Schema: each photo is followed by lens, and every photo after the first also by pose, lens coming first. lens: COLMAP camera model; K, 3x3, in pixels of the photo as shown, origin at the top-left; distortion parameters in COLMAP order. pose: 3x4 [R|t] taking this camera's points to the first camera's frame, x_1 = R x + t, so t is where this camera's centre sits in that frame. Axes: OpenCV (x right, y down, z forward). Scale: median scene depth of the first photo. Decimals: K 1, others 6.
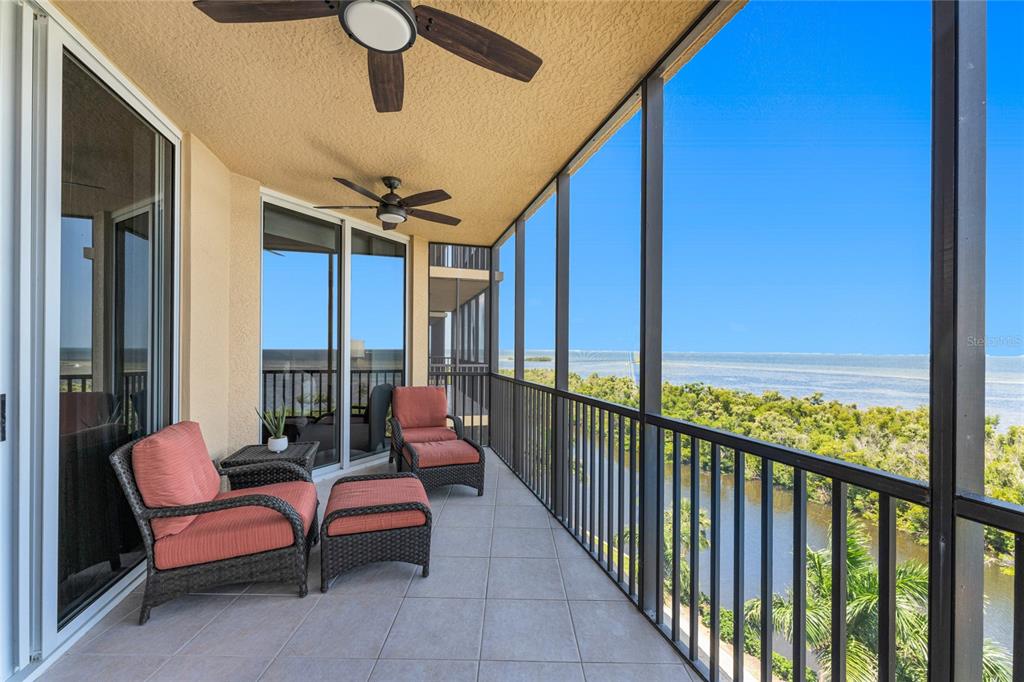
lens RADIAL K [[411.6, 0, 510.7], [0, 411.6, 342.6], [0, 0, 1]] dist [0.001097, -0.000019]
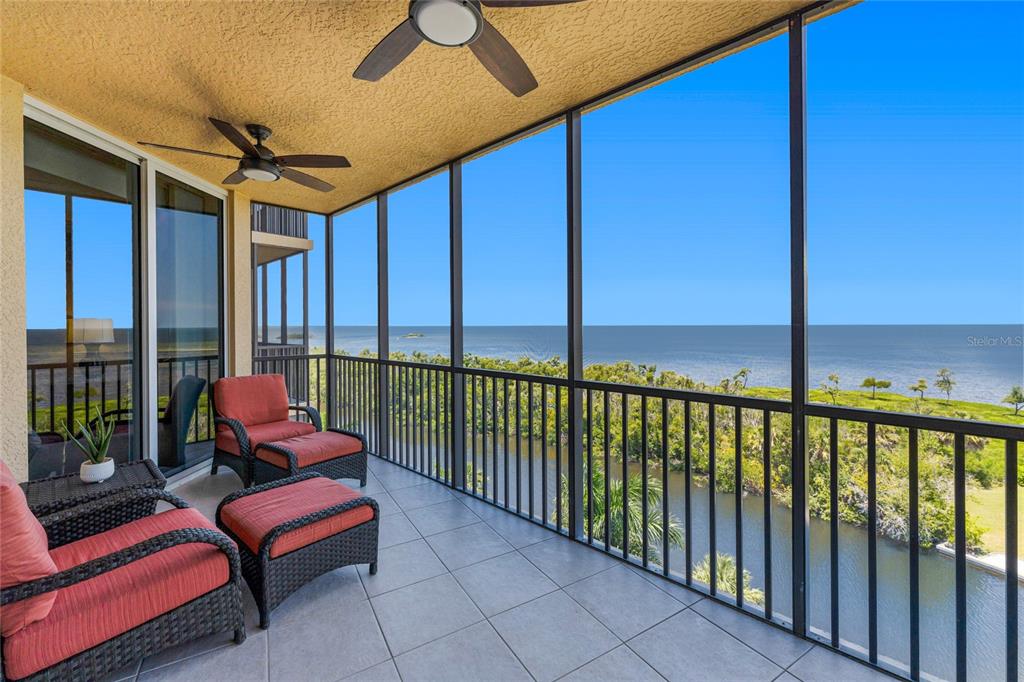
lens RADIAL K [[415.1, 0, 519.2], [0, 415.1, 317.1], [0, 0, 1]] dist [0.001335, -0.000022]
pose [[0.854356, -0.006993, 0.519641, -0.278677], [0.006550, 0.999975, 0.002688, -0.013378], [-0.519647, 0.001107, 0.854380, 0.008742]]
